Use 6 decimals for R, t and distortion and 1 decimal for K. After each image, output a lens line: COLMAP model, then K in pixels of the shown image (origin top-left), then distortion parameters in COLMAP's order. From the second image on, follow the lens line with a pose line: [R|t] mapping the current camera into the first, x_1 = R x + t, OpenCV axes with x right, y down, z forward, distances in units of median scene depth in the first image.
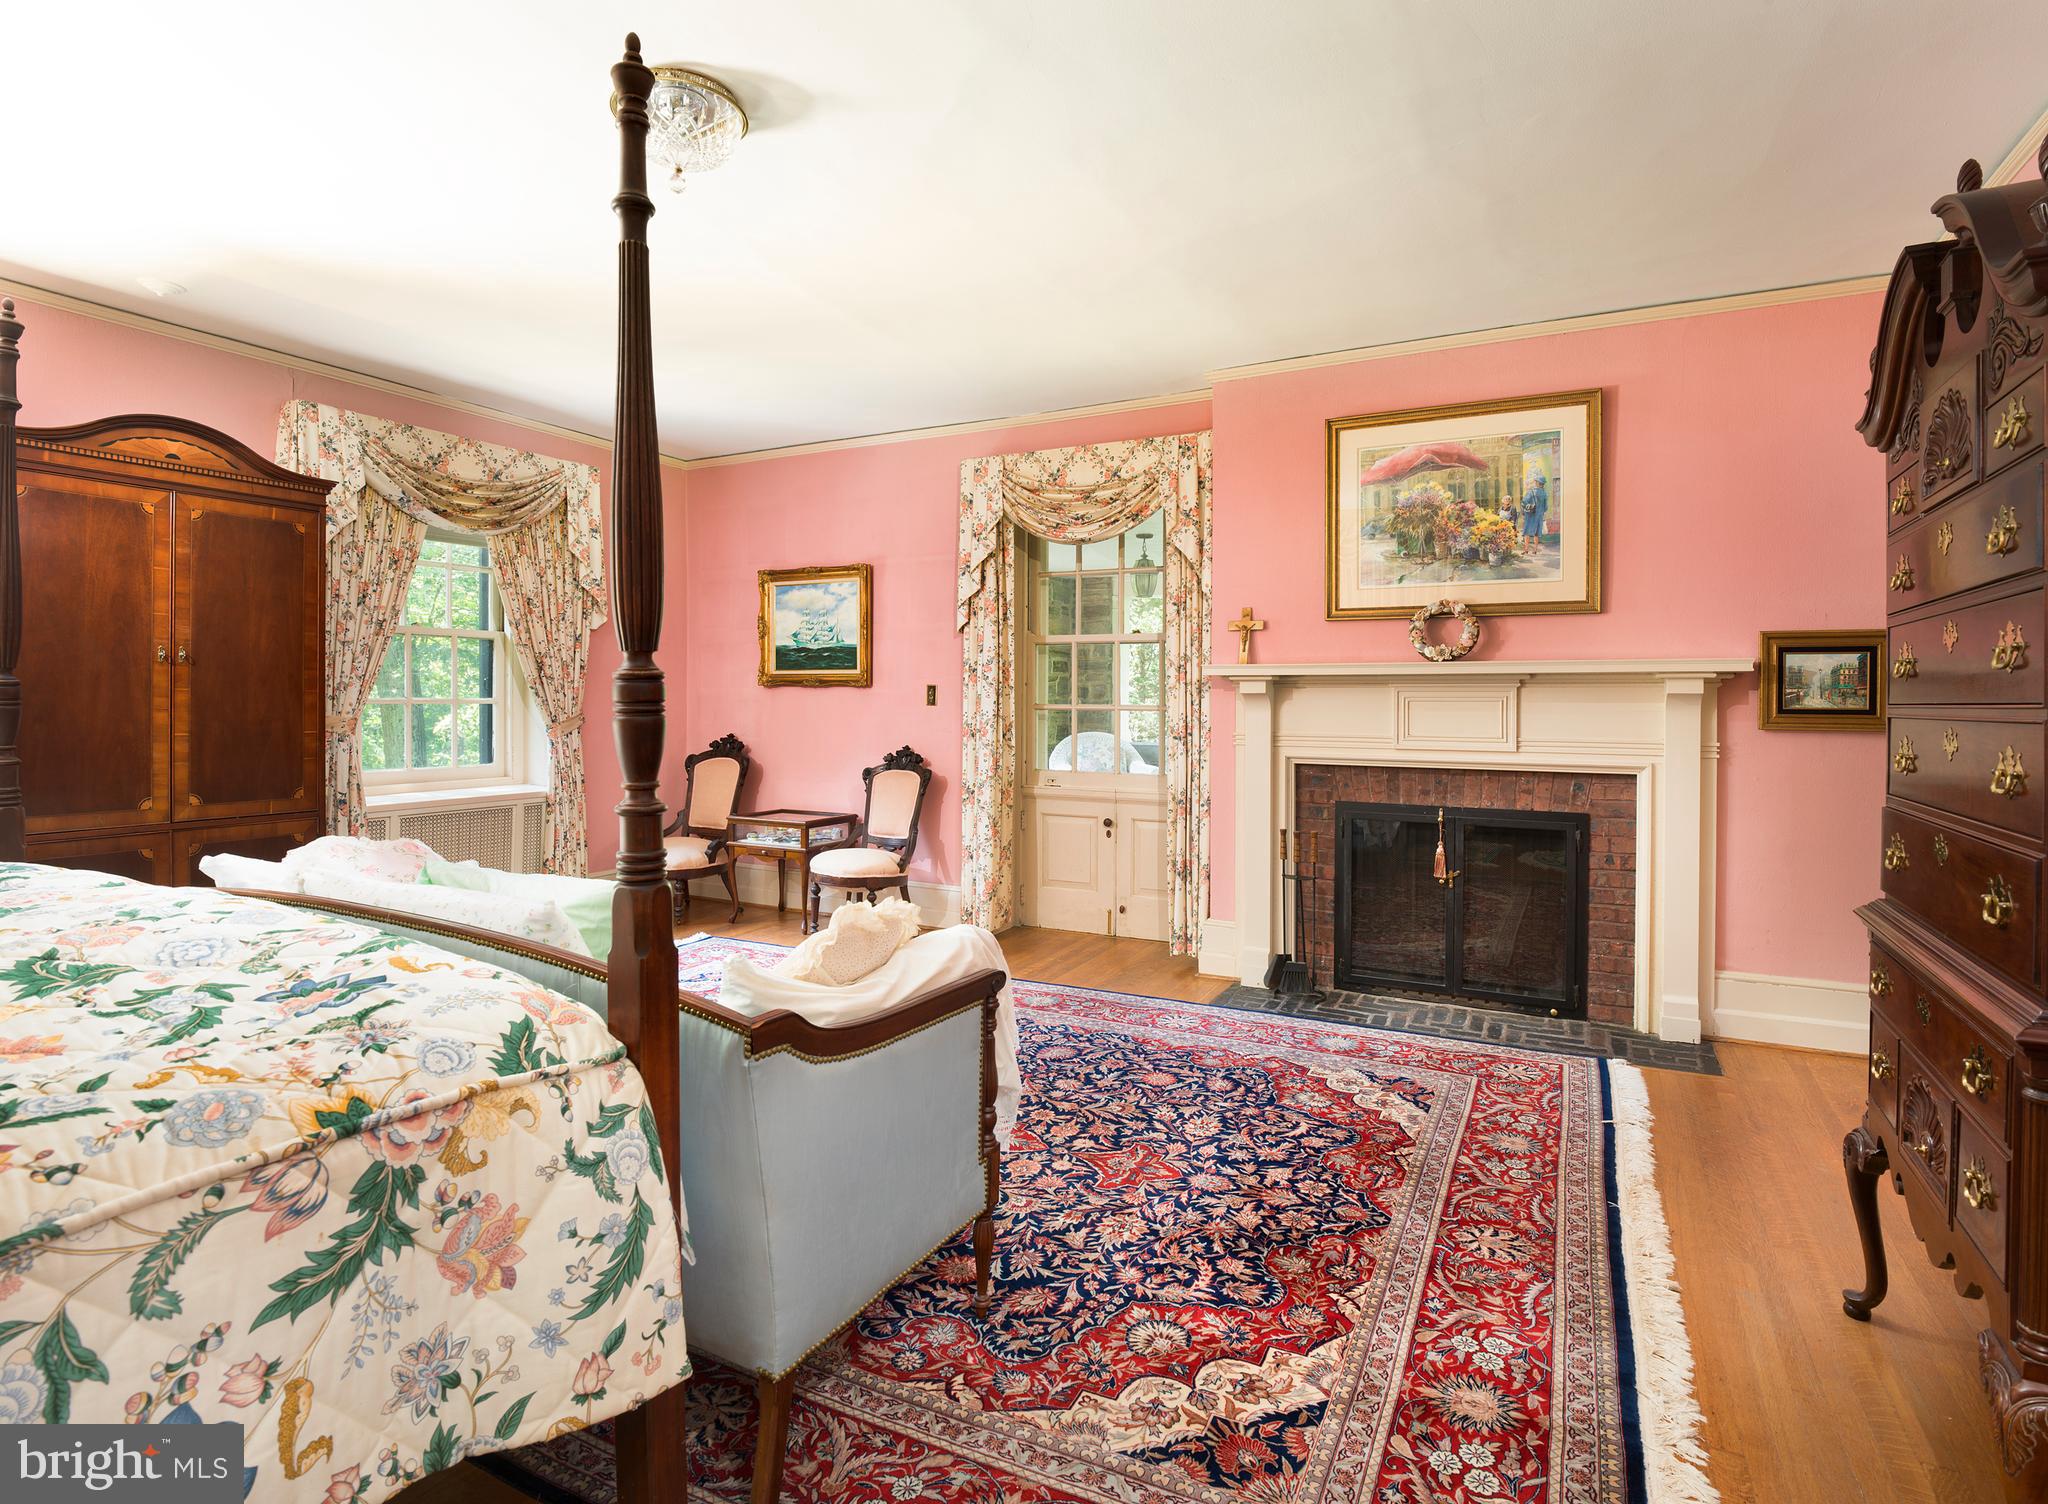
lens RADIAL K [[1046.5, 0, 1031.1], [0, 1046.5, 690.3], [0, 0, 1]] dist [-0.019088, -0.004000]
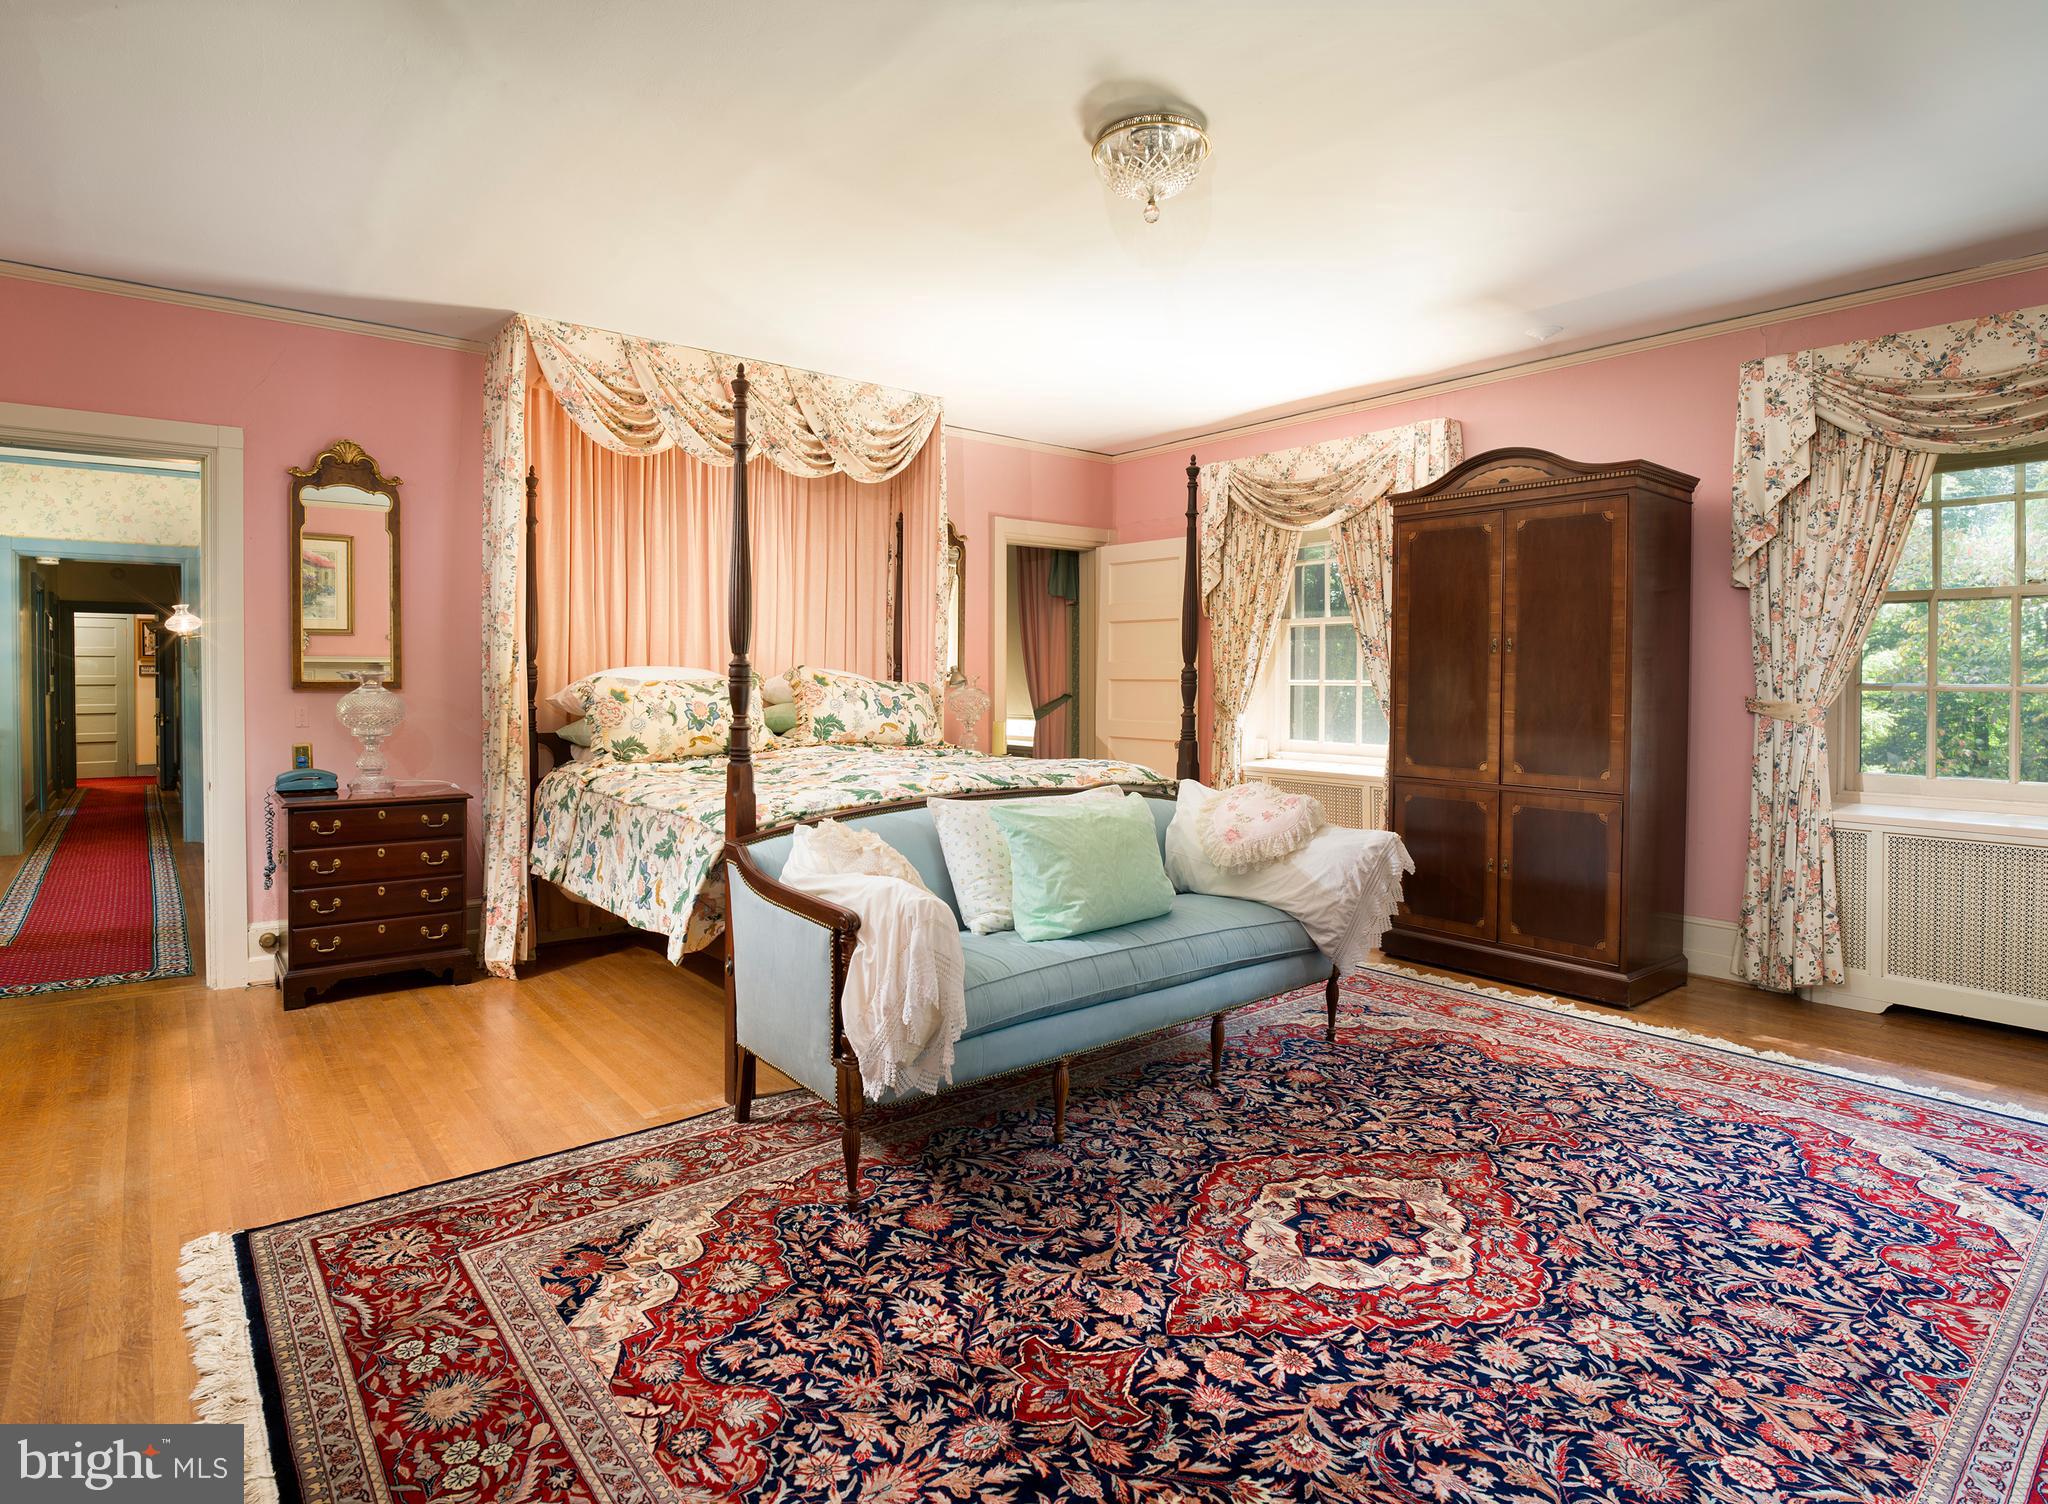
lens RADIAL K [[1046.5, 0, 928.3], [0, 1046.5, 695.5], [0, 0, 1]] dist [-0.019088, -0.004000]
pose [[-0.436434, 0.011238, -0.899666, 0.727968], [-0.001480, 0.999912, 0.013208, 0.011872], [0.899735, 0.007096, -0.436379, 1.210033]]
